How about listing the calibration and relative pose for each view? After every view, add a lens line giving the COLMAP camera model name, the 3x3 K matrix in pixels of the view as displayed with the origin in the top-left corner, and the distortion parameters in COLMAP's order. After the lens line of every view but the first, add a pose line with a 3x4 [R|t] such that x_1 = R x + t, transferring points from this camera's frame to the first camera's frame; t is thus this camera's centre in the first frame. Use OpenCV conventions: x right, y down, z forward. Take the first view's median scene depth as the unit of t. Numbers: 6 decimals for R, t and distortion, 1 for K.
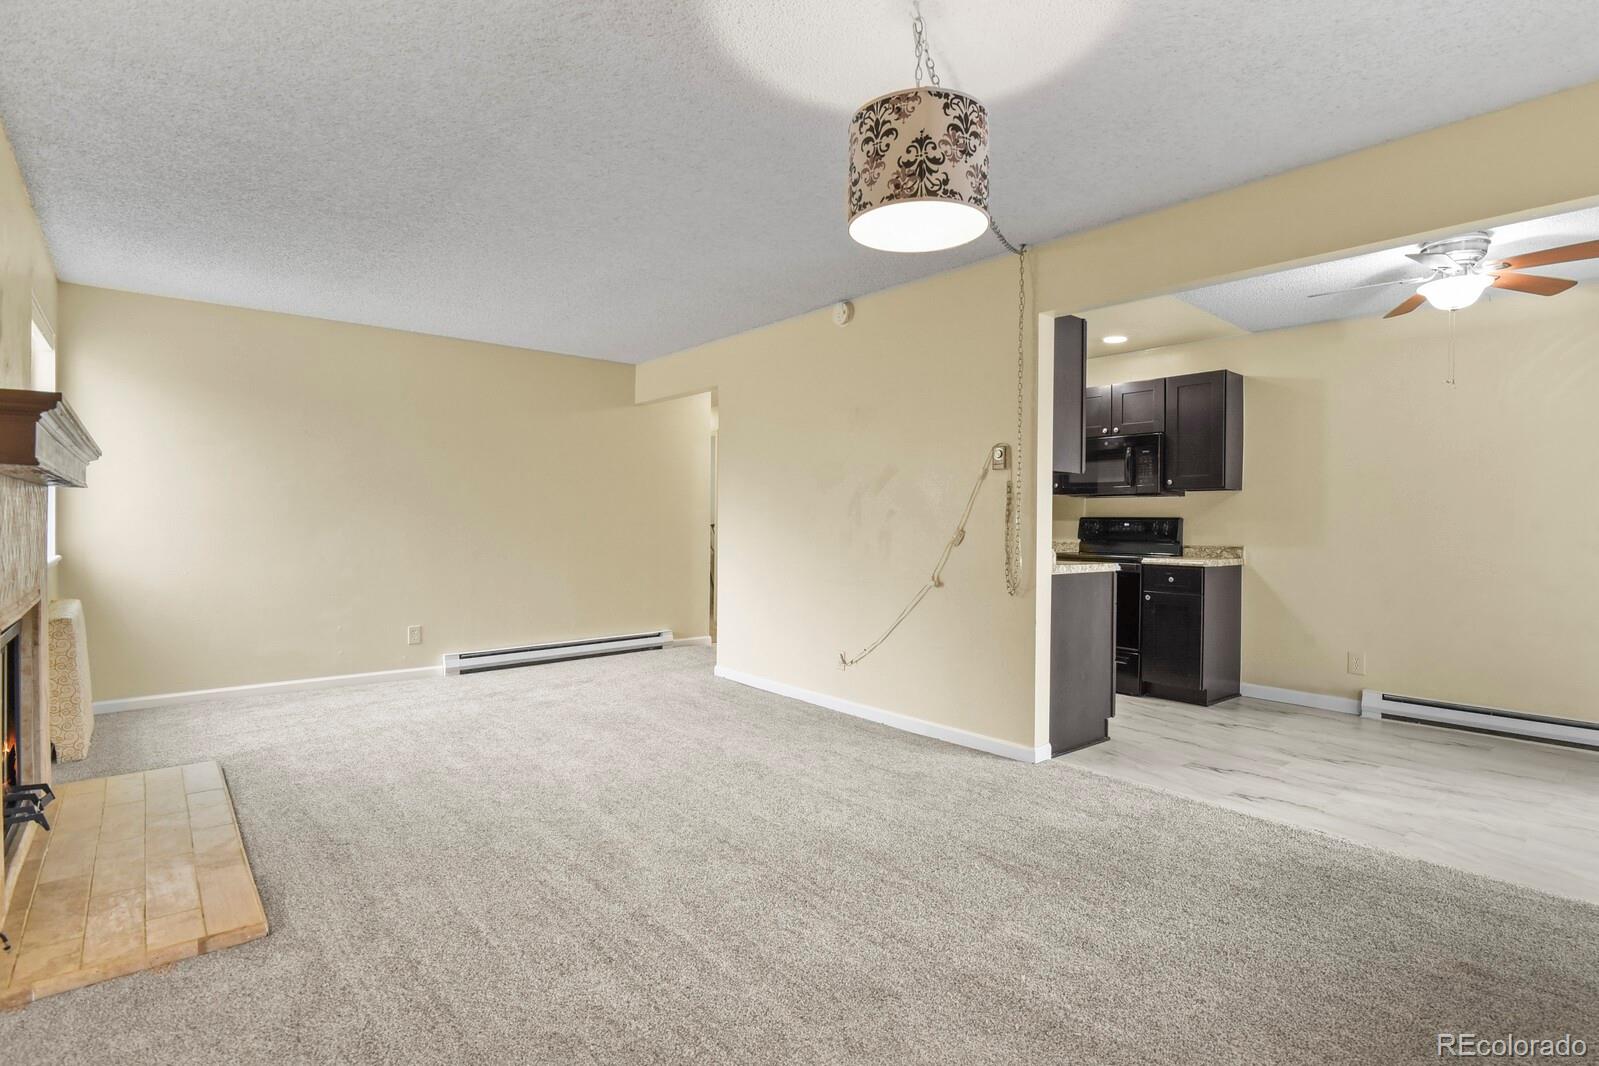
lens RADIAL K [[779.8, 0, 803.5], [0, 779.8, 533.2], [0, 0, 1]] dist [-0.018092, -0.002877]
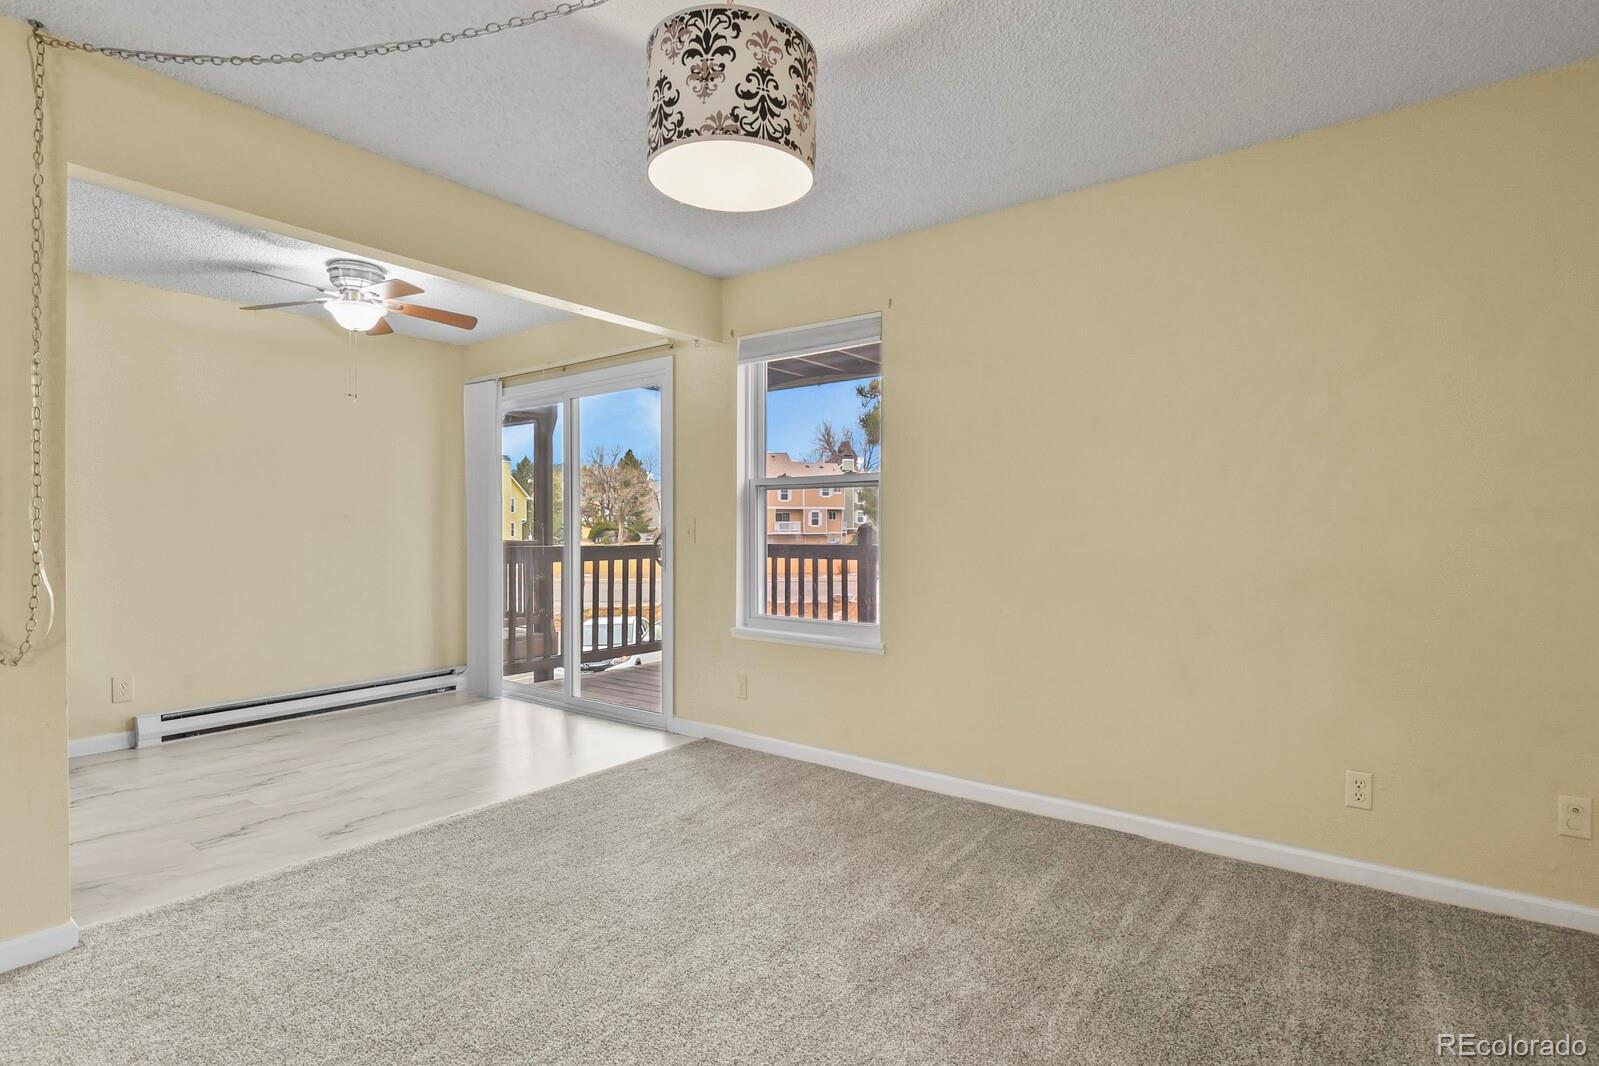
lens RADIAL K [[779.8, 0, 804.9], [0, 779.8, 534.2], [0, 0, 1]] dist [-0.018092, -0.002877]
pose [[-0.247924, -0.015251, 0.968659, -0.336571], [0.011824, 0.999754, 0.018767, -0.011353], [-0.968707, 0.016106, -0.247683, 0.553741]]
